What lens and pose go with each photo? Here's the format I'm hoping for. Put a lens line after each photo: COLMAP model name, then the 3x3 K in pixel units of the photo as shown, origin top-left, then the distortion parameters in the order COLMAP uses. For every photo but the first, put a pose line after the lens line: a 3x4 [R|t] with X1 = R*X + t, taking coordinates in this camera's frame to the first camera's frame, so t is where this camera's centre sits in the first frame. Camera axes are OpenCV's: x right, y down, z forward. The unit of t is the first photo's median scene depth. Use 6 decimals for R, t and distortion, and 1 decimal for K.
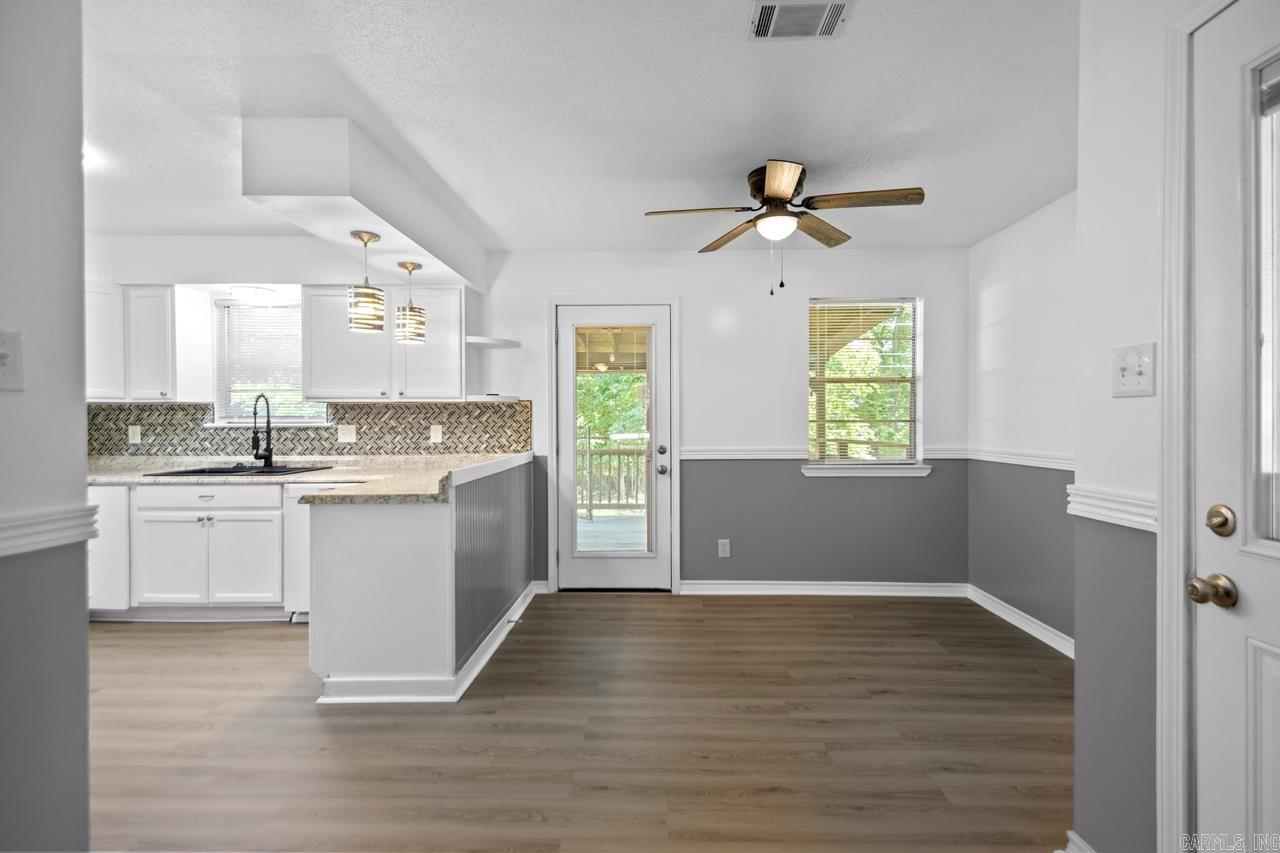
lens RADIAL K [[600.4, 0, 654.9], [0, 600.4, 425.9], [0, 0, 1]] dist [0.032158, -0.008717]
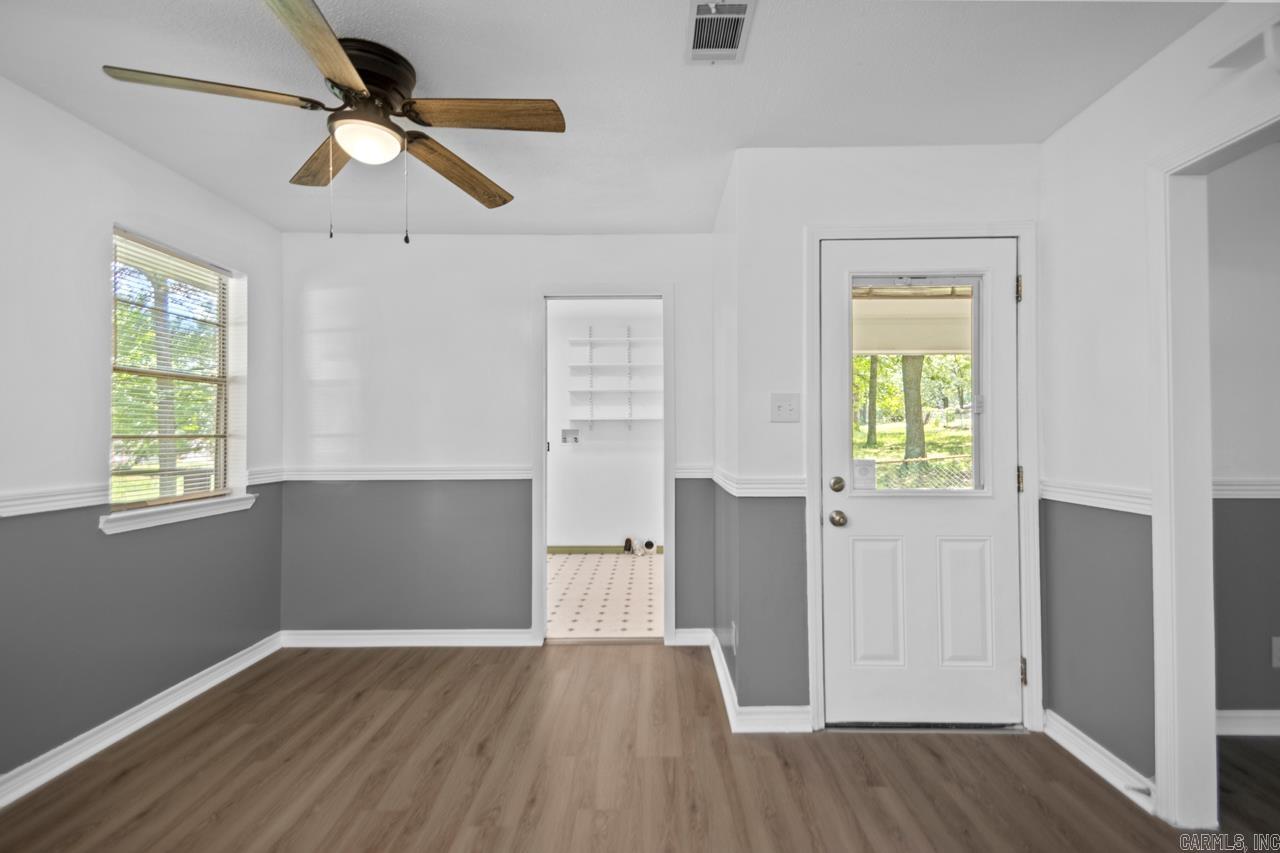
lens RADIAL K [[600.4, 0, 636.9], [0, 600.4, 428.0], [0, 0, 1]] dist [0.032158, -0.008717]
pose [[-0.020559, 0.015279, 0.999672, -0.391221], [0.007880, 0.999855, -0.015120, -0.003851], [-0.999758, 0.007566, -0.020677, 0.611335]]
